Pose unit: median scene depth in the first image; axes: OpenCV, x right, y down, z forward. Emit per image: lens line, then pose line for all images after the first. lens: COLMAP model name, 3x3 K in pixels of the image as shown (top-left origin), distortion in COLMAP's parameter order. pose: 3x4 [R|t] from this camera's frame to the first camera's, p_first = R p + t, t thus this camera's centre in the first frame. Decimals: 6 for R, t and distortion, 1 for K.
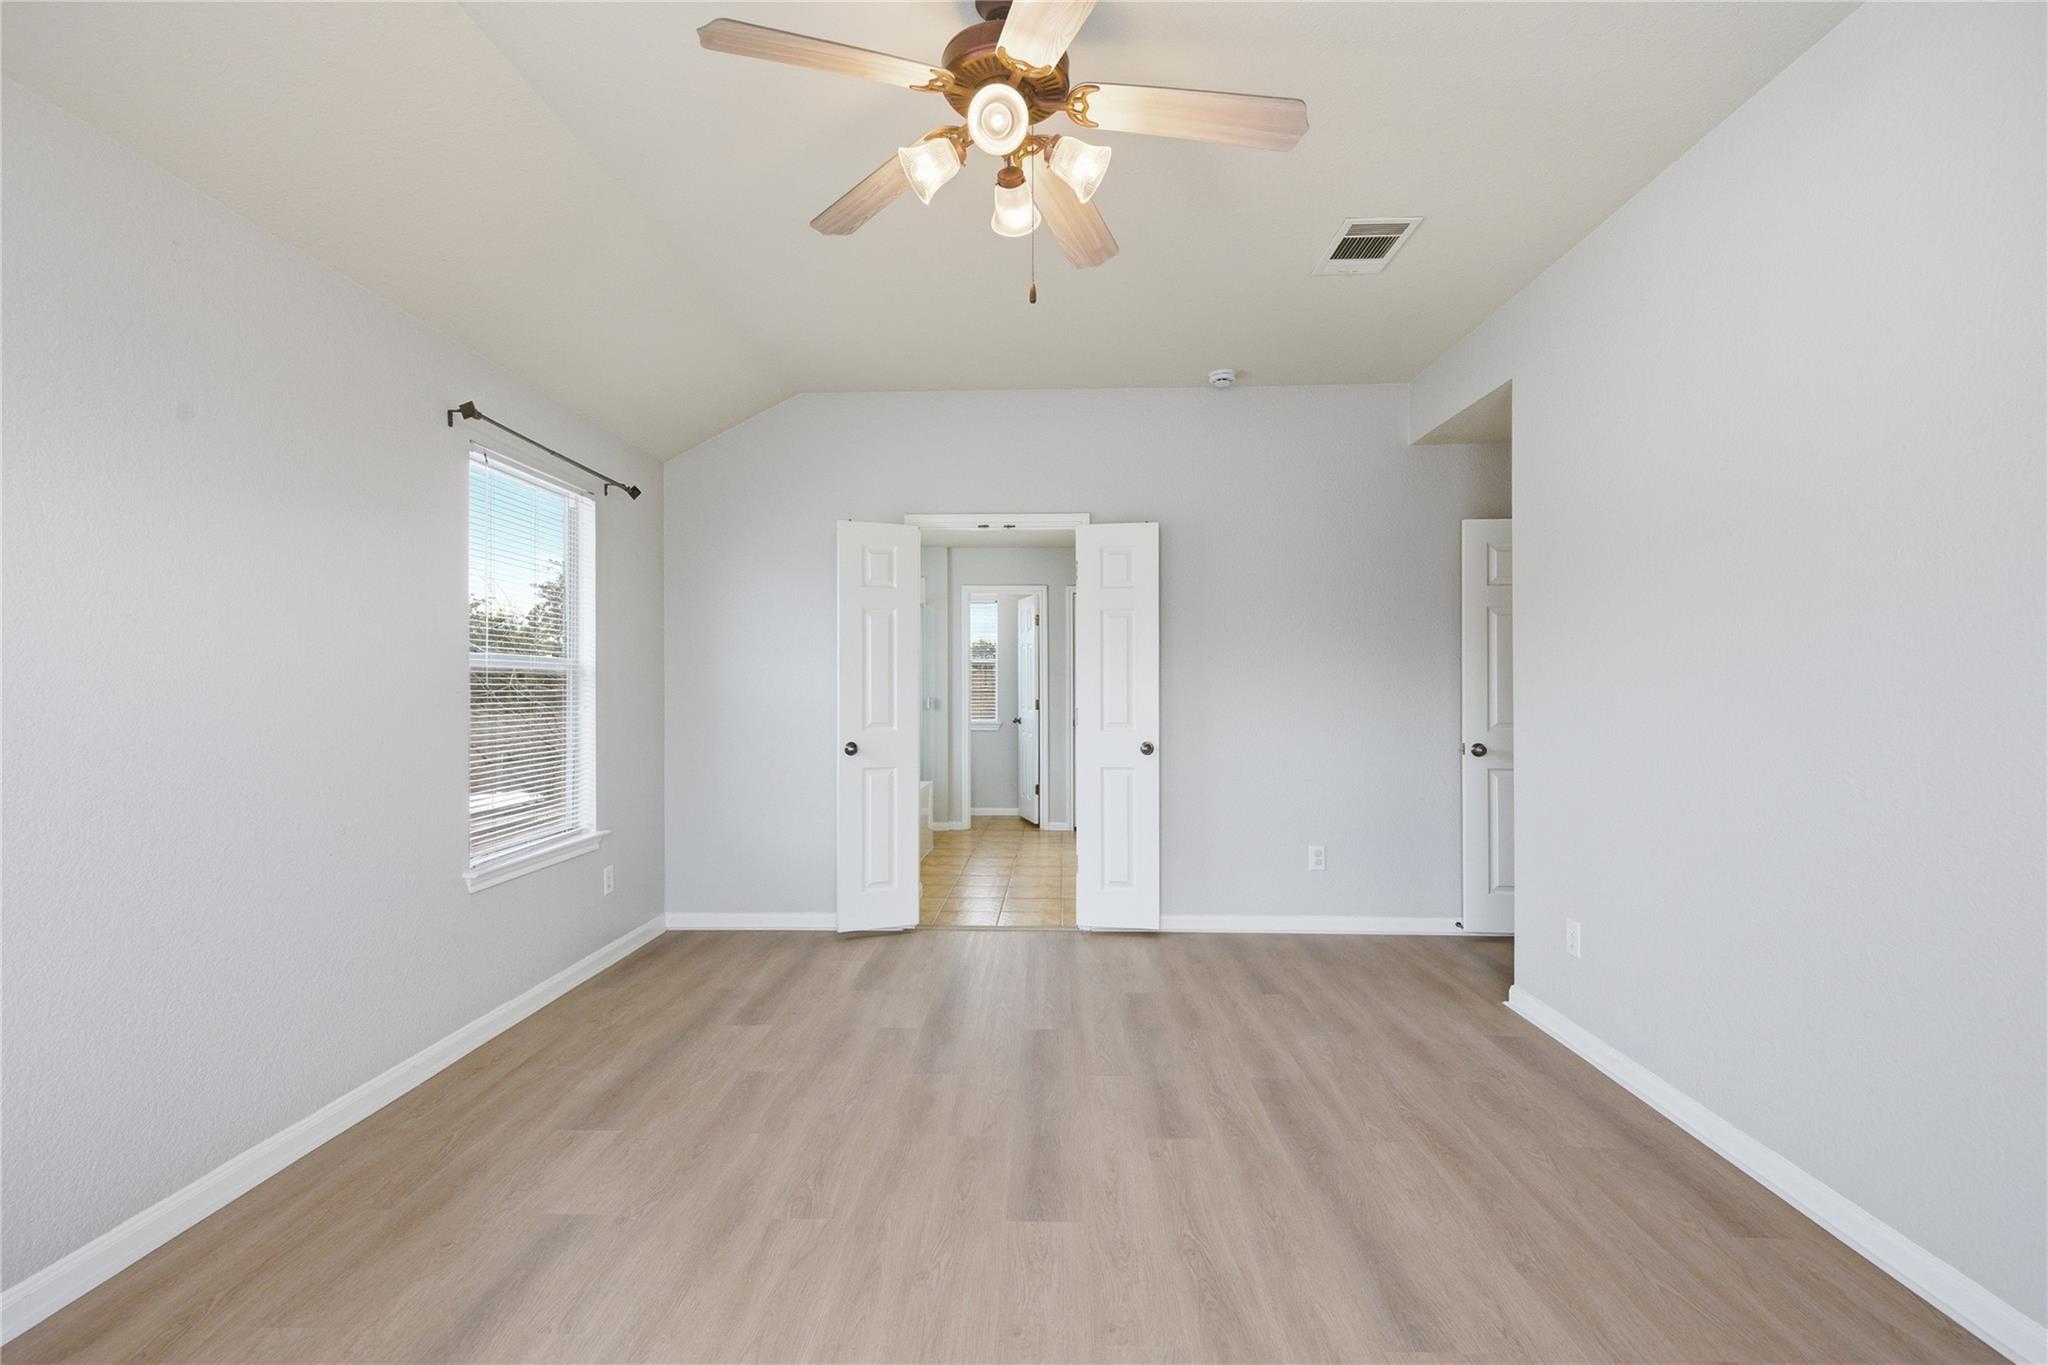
lens RADIAL K [[910.5, 0, 1026.0], [0, 910.5, 682.6], [0, 0, 1]] dist [0.003715, -0.002044]
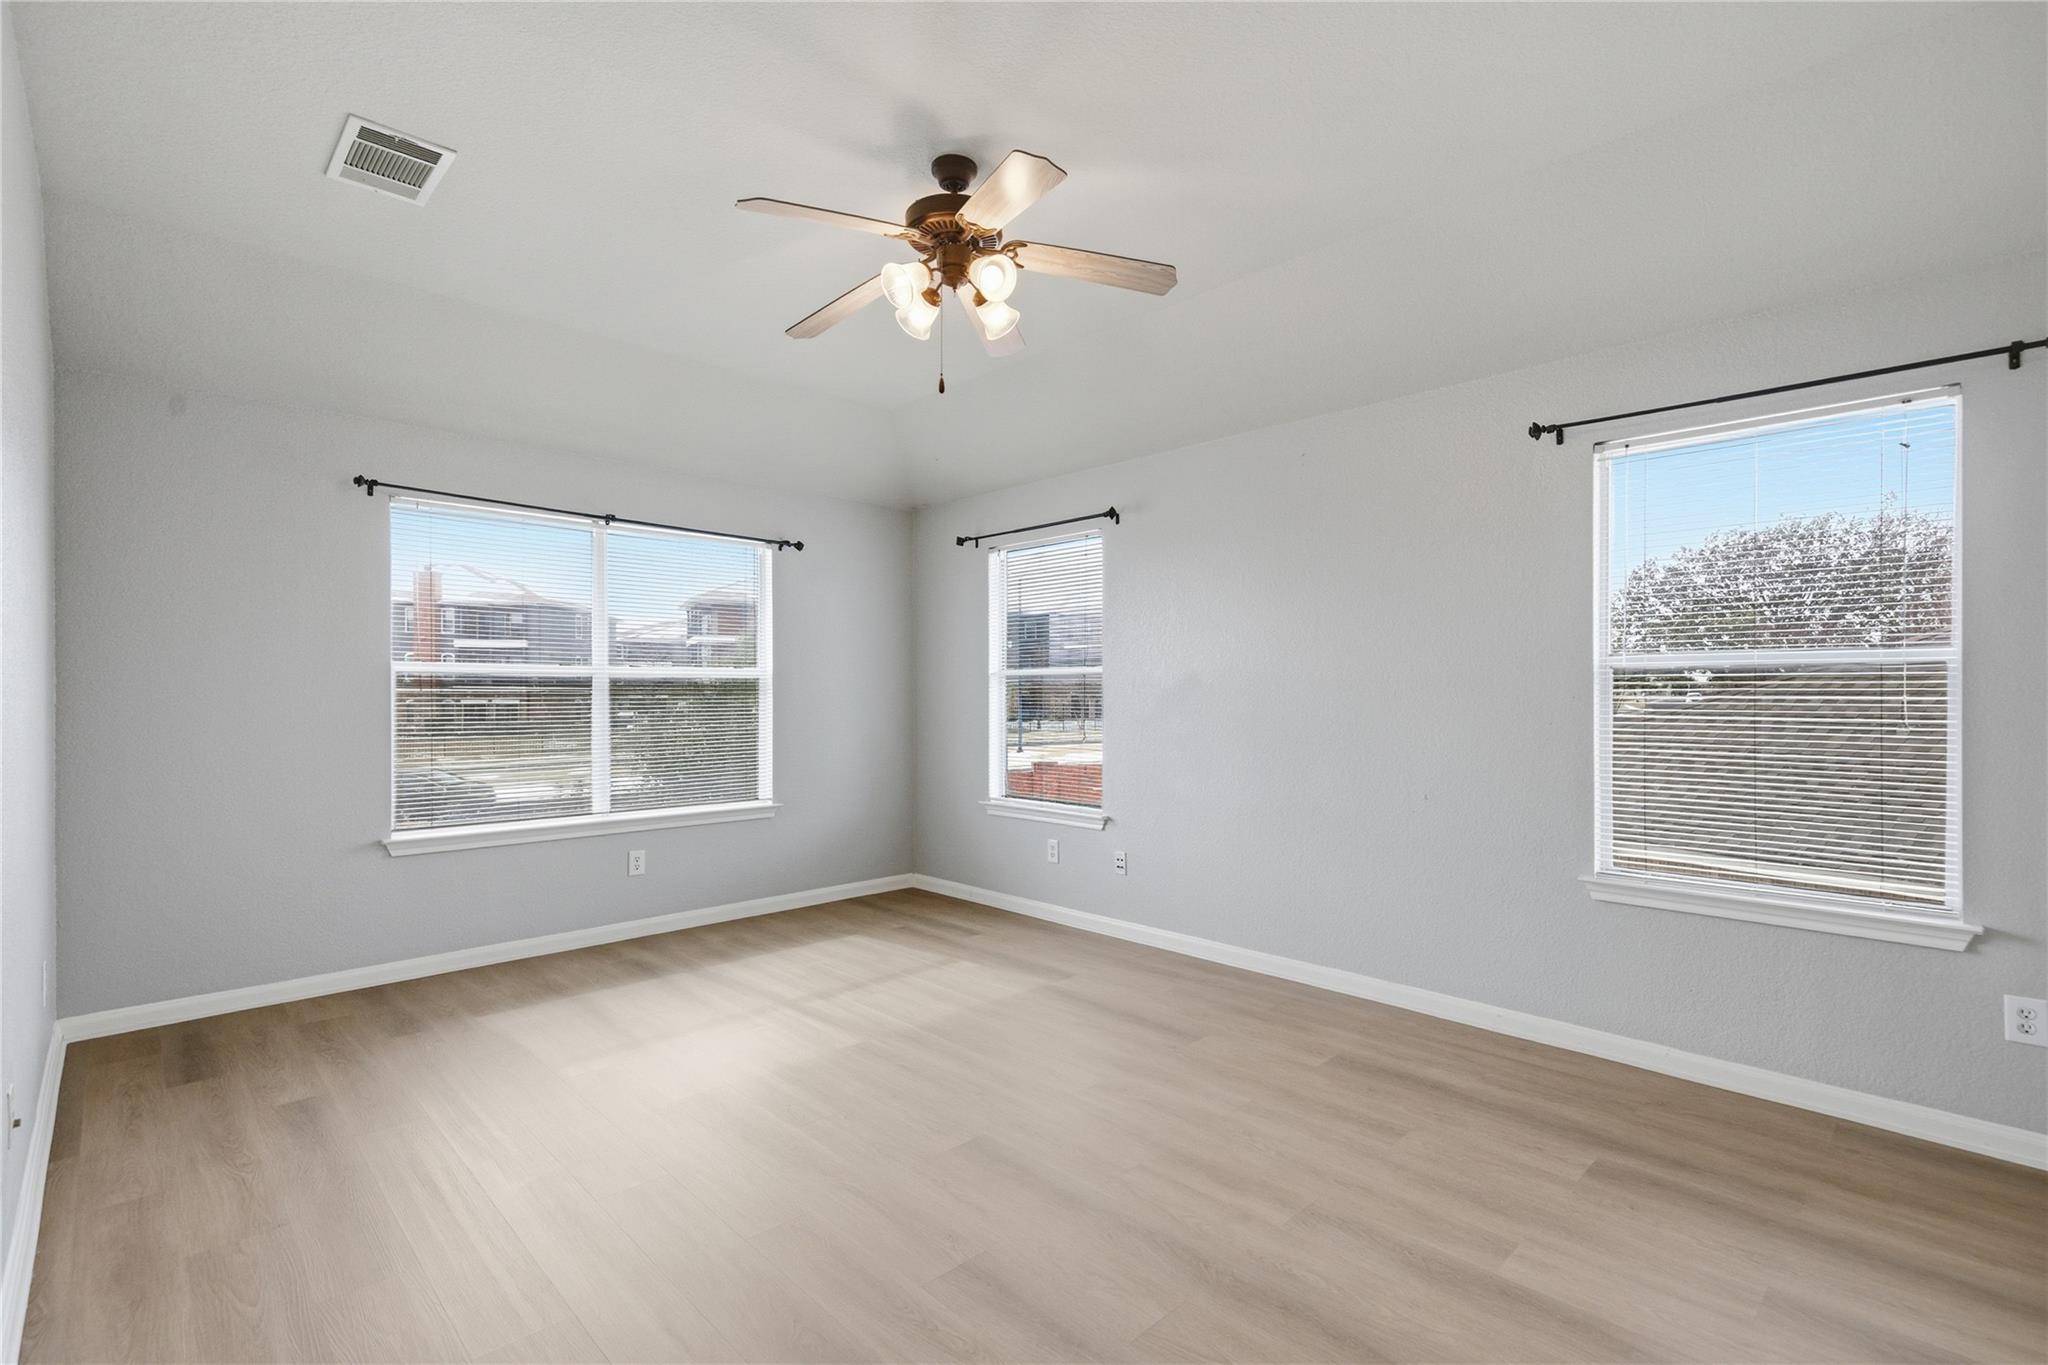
lens RADIAL K [[910.5, 0, 1029.2], [0, 910.5, 692.2], [0, 0, 1]] dist [0.003715, -0.002044]
pose [[-0.689556, -0.000655, -0.724232, 0.523709], [0.007109, 0.999945, -0.007673, 0.007423], [0.724198, -0.010439, -0.689513, 1.205997]]
